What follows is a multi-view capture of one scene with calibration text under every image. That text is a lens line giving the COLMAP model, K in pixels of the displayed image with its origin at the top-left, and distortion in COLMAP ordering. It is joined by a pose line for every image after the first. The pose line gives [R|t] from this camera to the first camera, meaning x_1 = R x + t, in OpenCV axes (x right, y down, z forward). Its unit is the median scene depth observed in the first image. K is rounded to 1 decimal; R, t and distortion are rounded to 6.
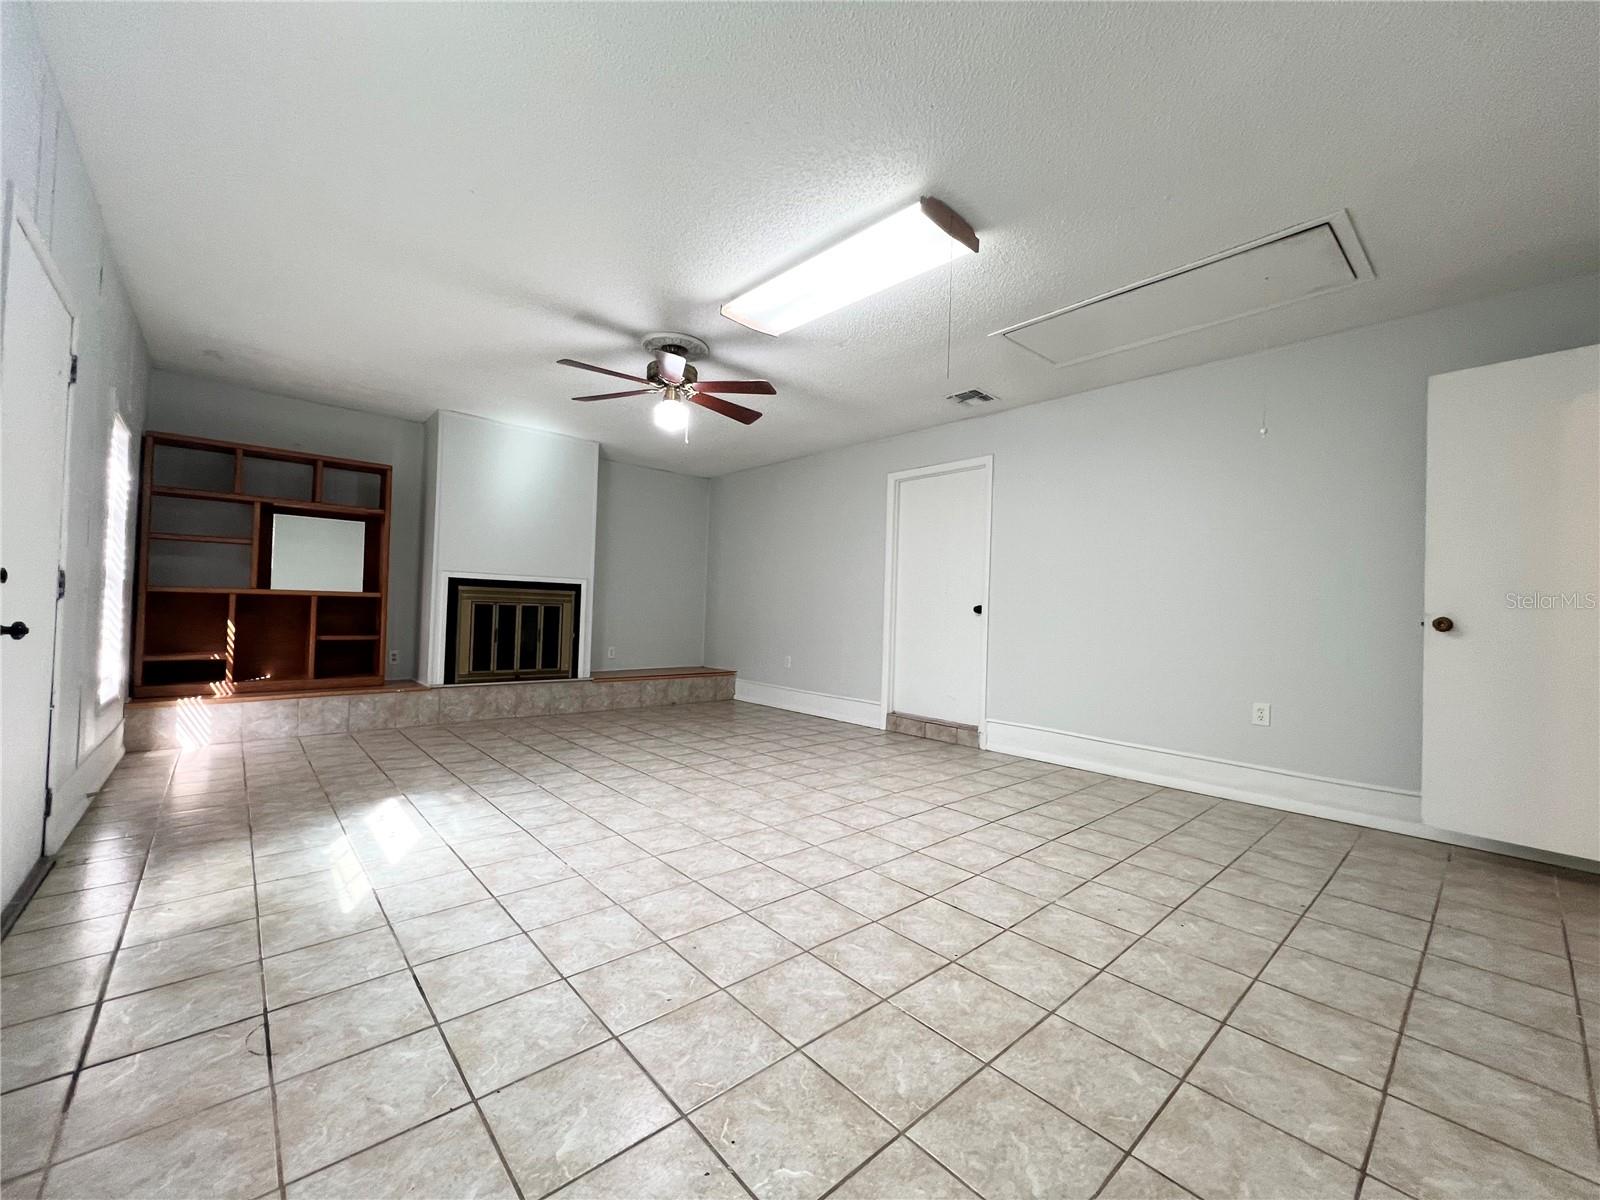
lens RADIAL K [[637.3, 0, 799.3], [0, 637.3, 598.9], [0, 0, 1]] dist [-0.000678, 0.000541]
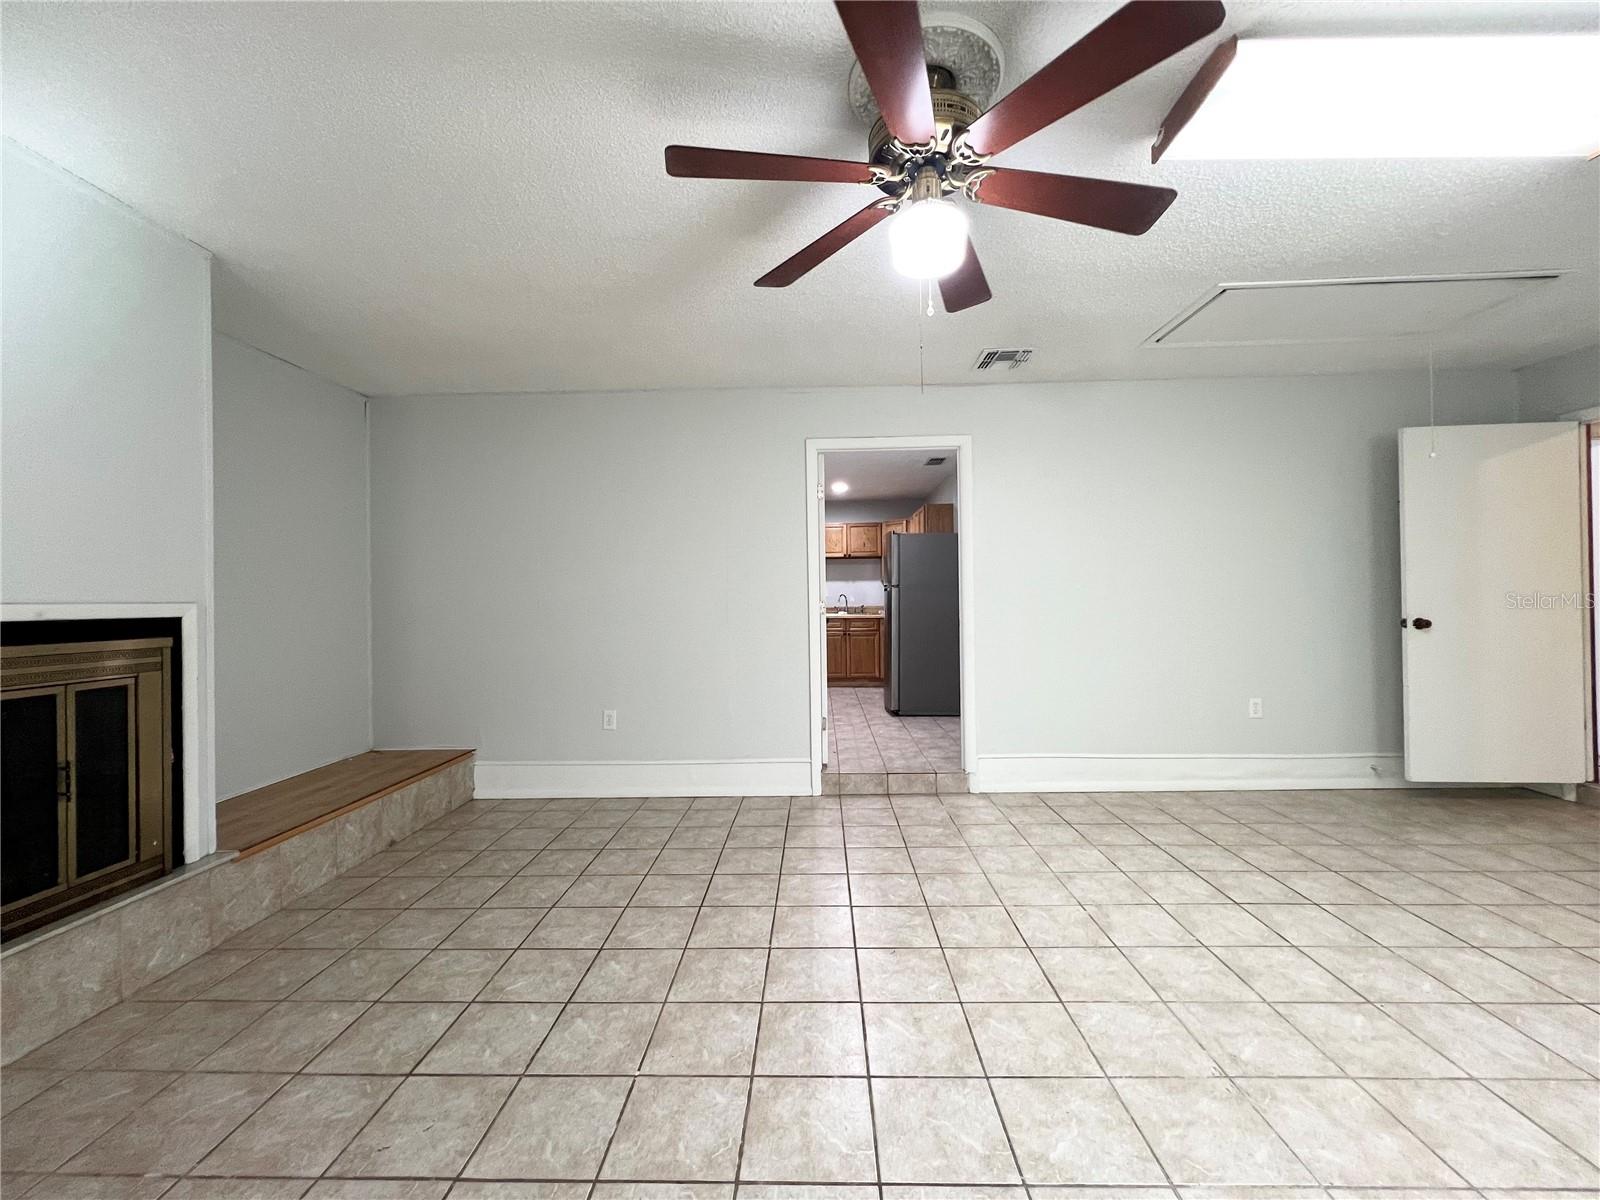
lens RADIAL K [[637.3, 0, 799.3], [0, 637.3, 598.9], [0, 0, 1]] dist [-0.000678, 0.000541]
pose [[0.688020, -0.039335, 0.724625, -0.596561], [0.023078, 0.999211, 0.032328, -0.061743], [-0.725325, -0.005520, 0.688385, 0.778410]]
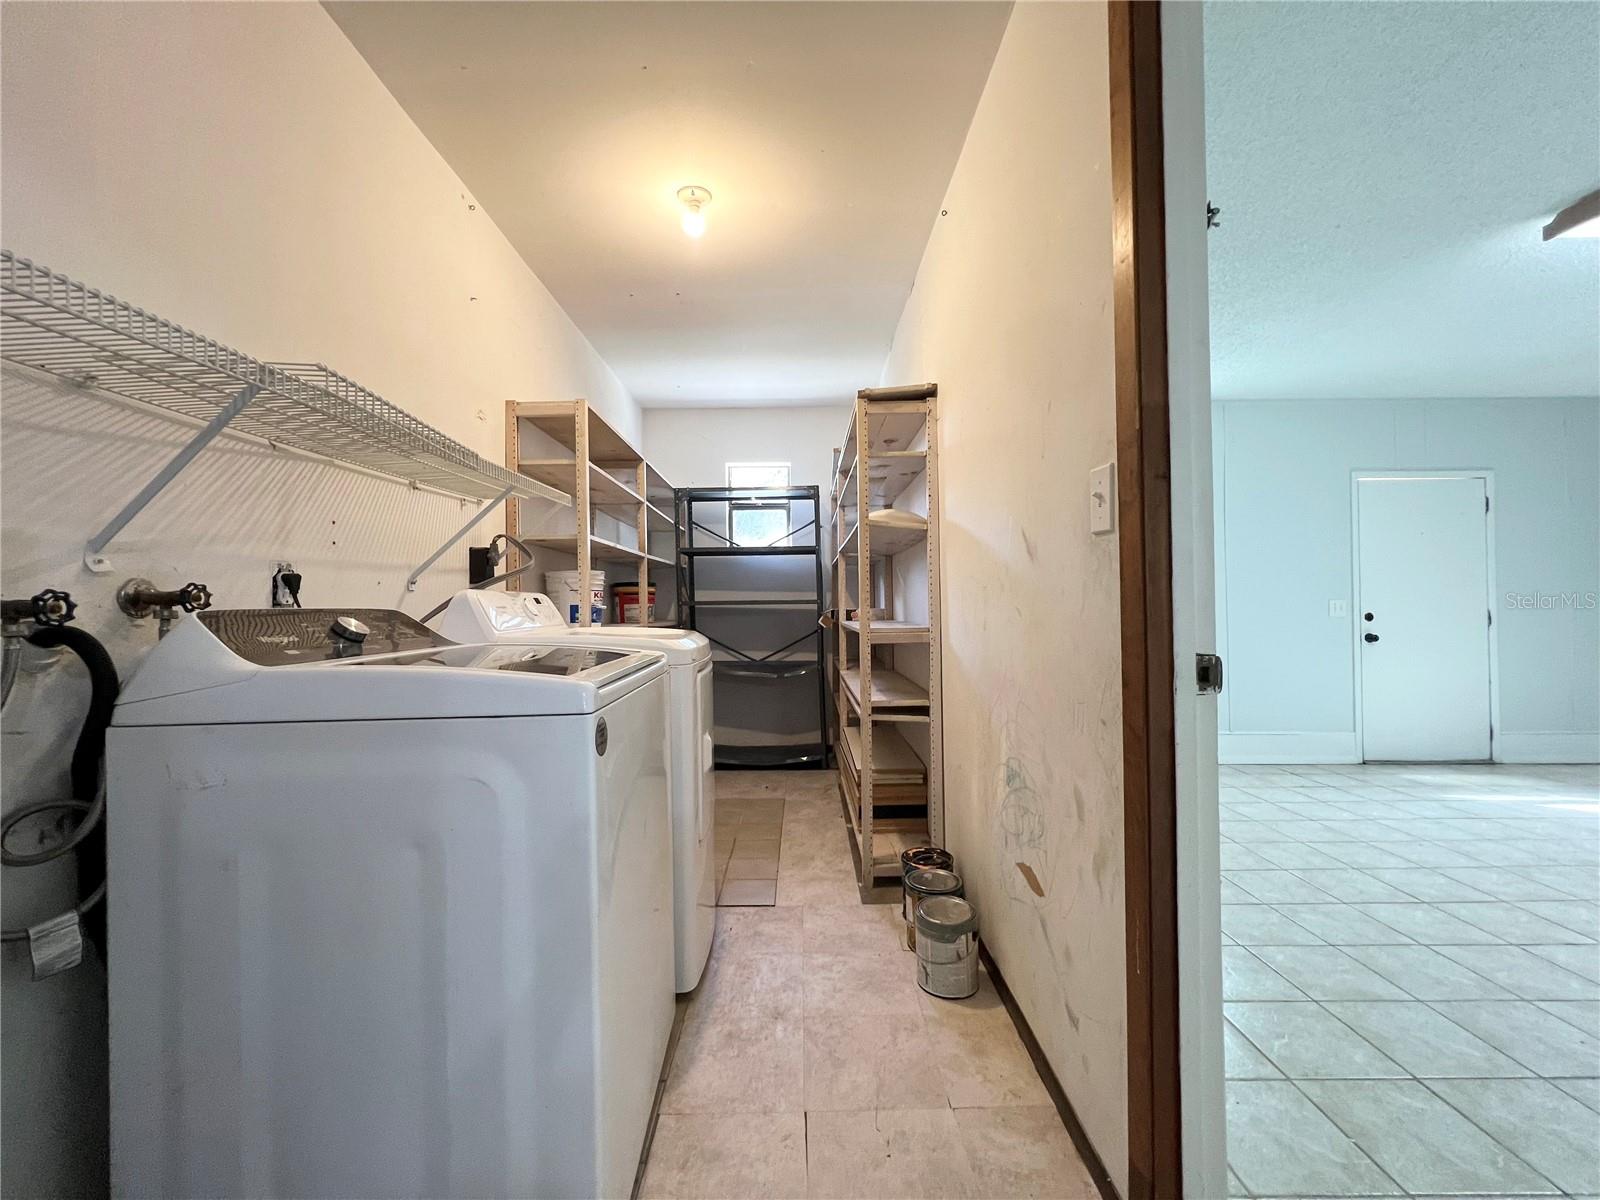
lens RADIAL K [[637.3, 0, 799.3], [0, 637.3, 598.9], [0, 0, 1]] dist [-0.000678, 0.000541]
pose [[-0.667963, -0.033981, -0.743419, 1.051827], [0.000054, 0.998955, -0.045709, 0.003993], [0.744195, -0.030572, -0.667263, 0.472501]]
